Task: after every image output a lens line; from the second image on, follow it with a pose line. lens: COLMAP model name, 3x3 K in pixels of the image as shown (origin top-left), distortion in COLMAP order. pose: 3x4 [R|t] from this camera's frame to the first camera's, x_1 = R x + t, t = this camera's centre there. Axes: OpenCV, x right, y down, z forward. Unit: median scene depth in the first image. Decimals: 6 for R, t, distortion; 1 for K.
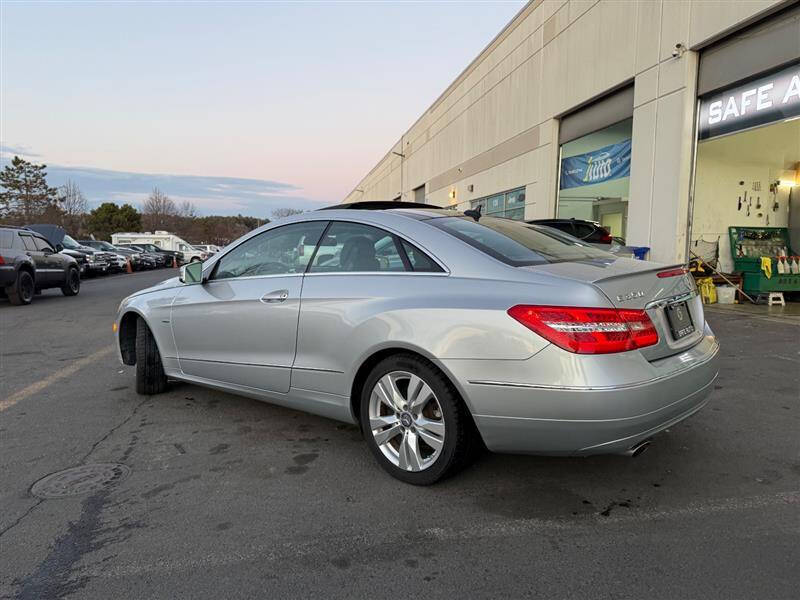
lens RADIAL K [[566.1, 0, 383.3], [0, 566.1, 301.9], [0, 0, 1]] dist [0.044913, -0.058397]
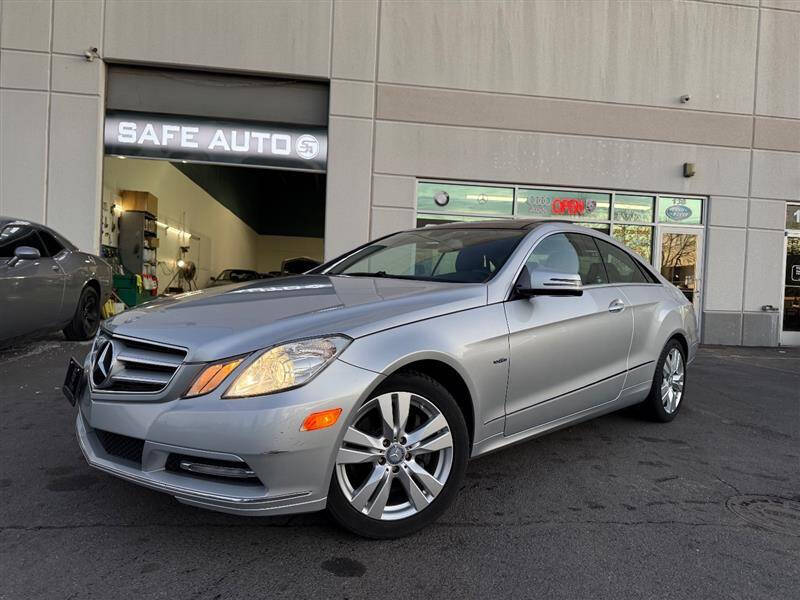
lens RADIAL K [[566.4, 0, 402.3], [0, 566.4, 314.0], [0, 0, 1]] dist [0.040457, -0.054515]
pose [[0.028205, -0.038148, 0.998874, -0.438265], [0.047614, 0.998189, 0.036777, -0.018898], [-0.998468, 0.046523, 0.029970, 0.482738]]
